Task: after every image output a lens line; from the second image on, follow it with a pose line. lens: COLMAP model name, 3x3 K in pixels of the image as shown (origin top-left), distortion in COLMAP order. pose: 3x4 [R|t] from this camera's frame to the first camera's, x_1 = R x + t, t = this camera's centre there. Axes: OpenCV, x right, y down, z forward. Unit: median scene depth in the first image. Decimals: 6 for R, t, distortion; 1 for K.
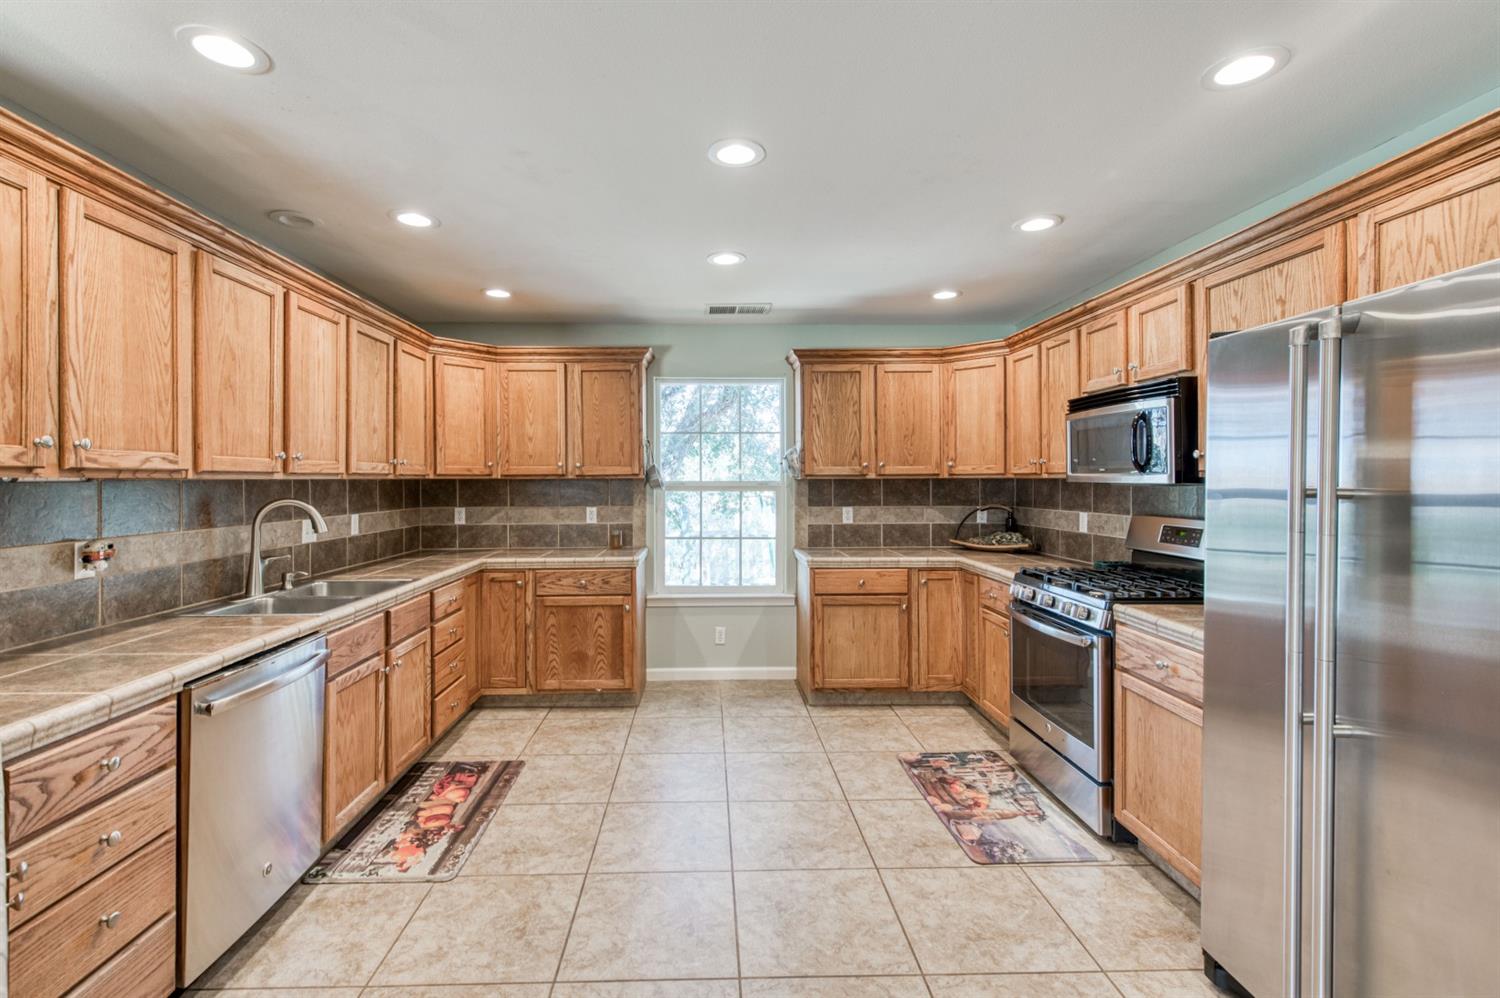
lens RADIAL K [[667.7, 0, 733.1], [0, 667.7, 482.0], [0, 0, 1]] dist [0.000491, -0.001829]
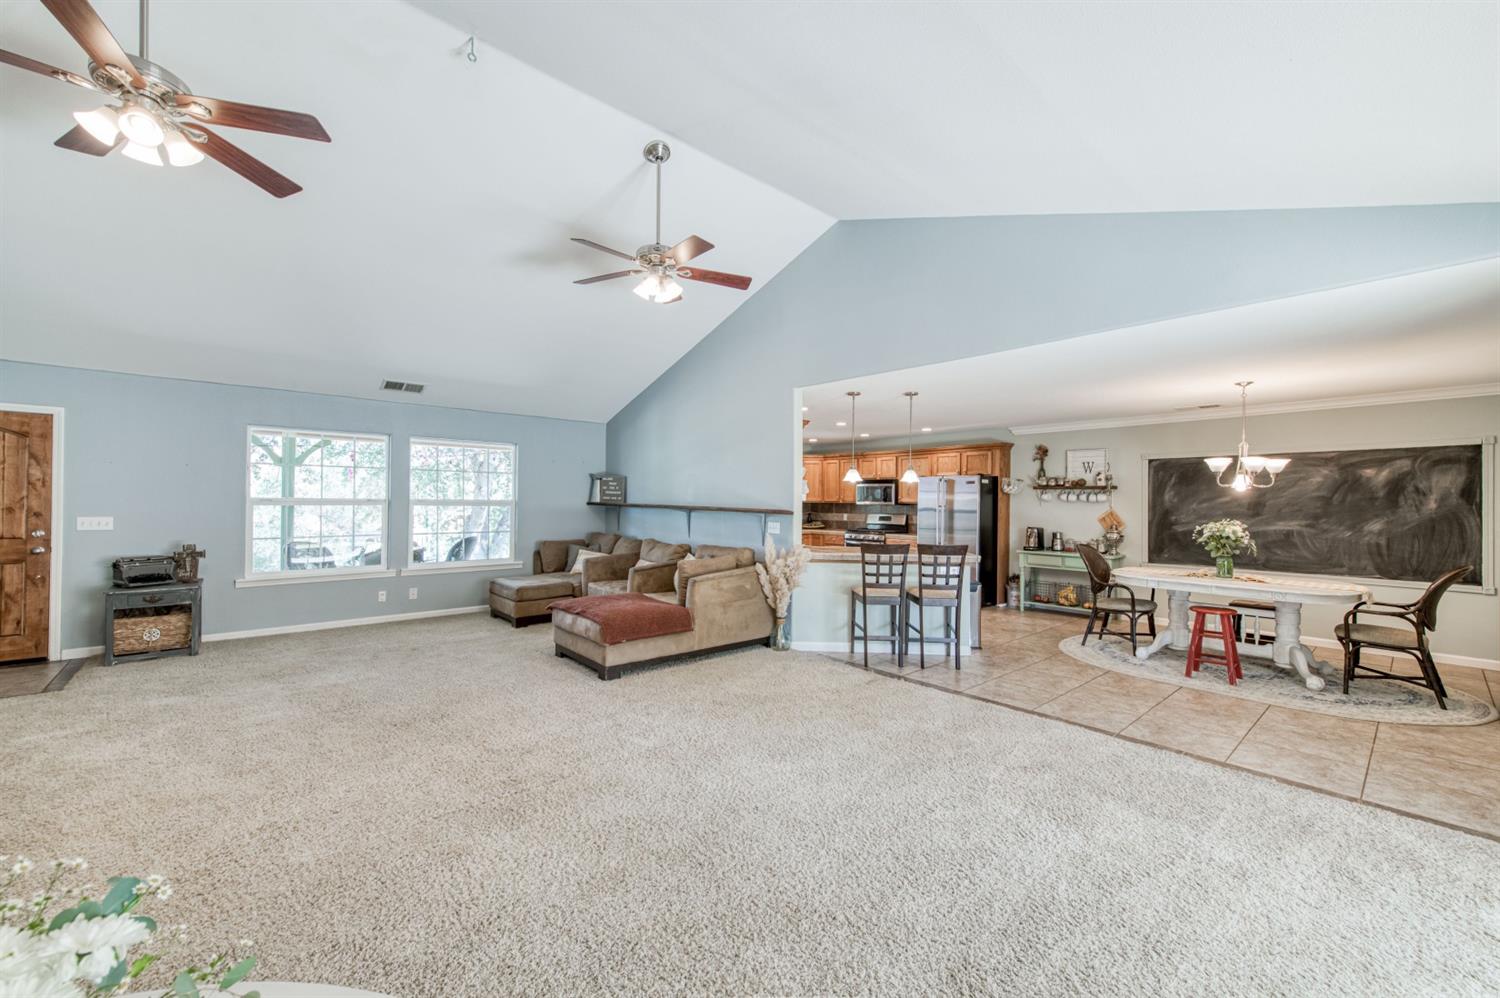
lens RADIAL K [[609.8, 0, 720.0], [0, 609.8, 498.5], [0, 0, 1]] dist [0.008934, -0.001466]
pose [[0.783916, 0.014036, 0.620709, -1.504724], [-0.009630, 0.999899, -0.010449, 0.007803], [-0.620793, 0.002213, 0.783972, -0.768537]]
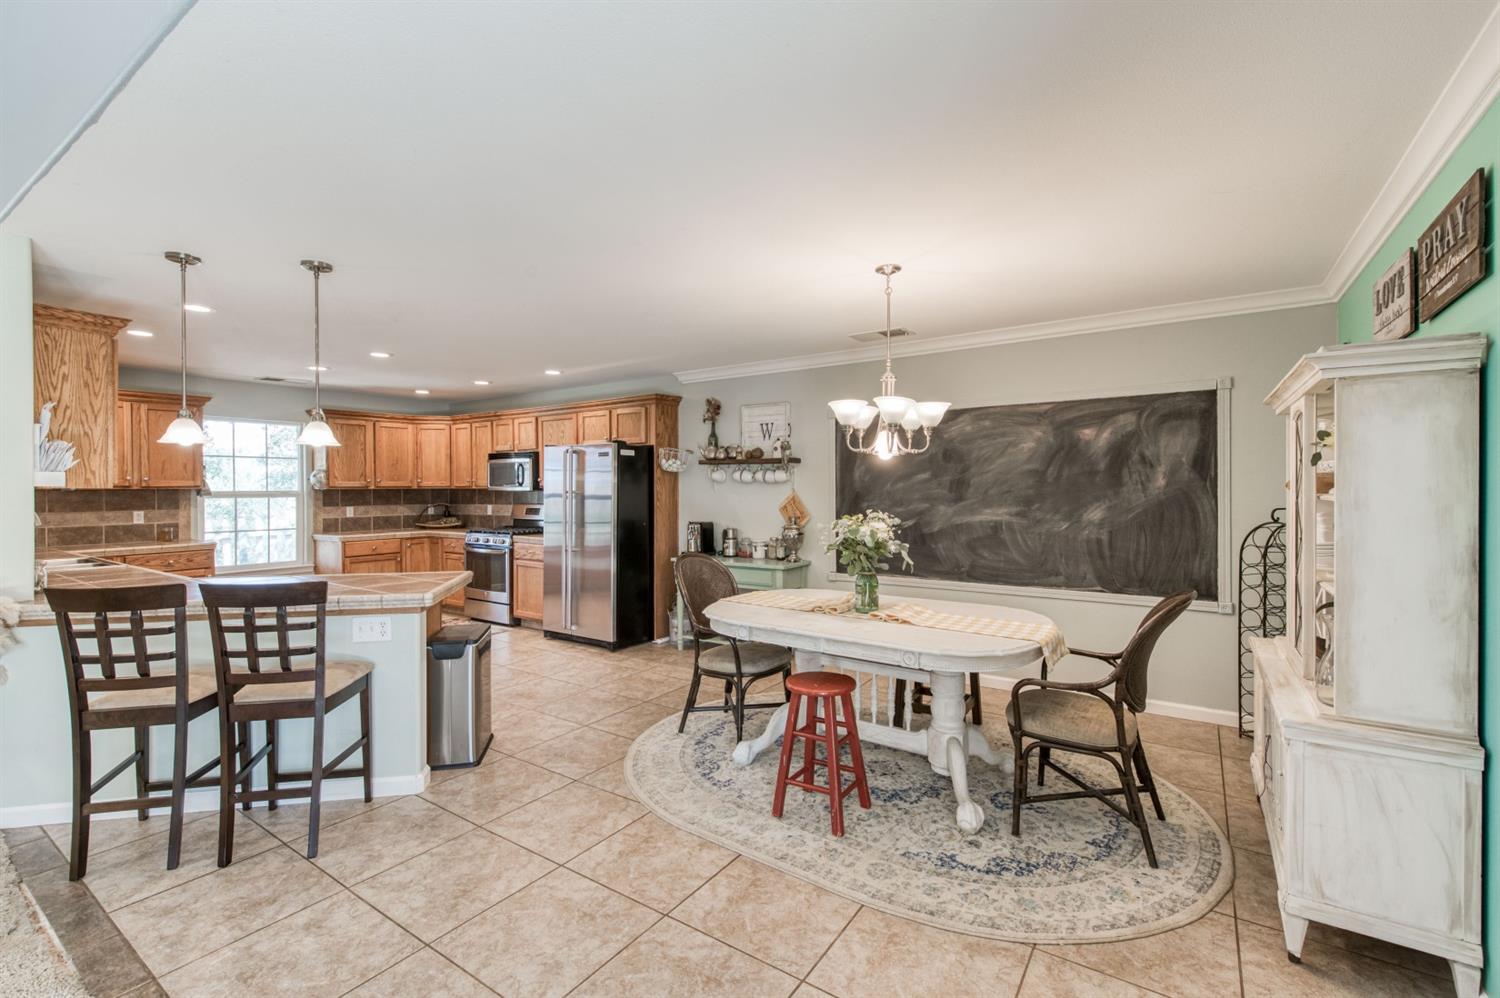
lens RADIAL K [[667.7, 0, 737.4], [0, 667.7, 489.7], [0, 0, 1]] dist [0.000491, -0.001829]
pose [[0.603259, -0.001860, 0.797543, -0.594619], [0.004886, 0.999987, -0.001364, 0.003870], [-0.797530, 0.004720, 0.603260, -0.775818]]
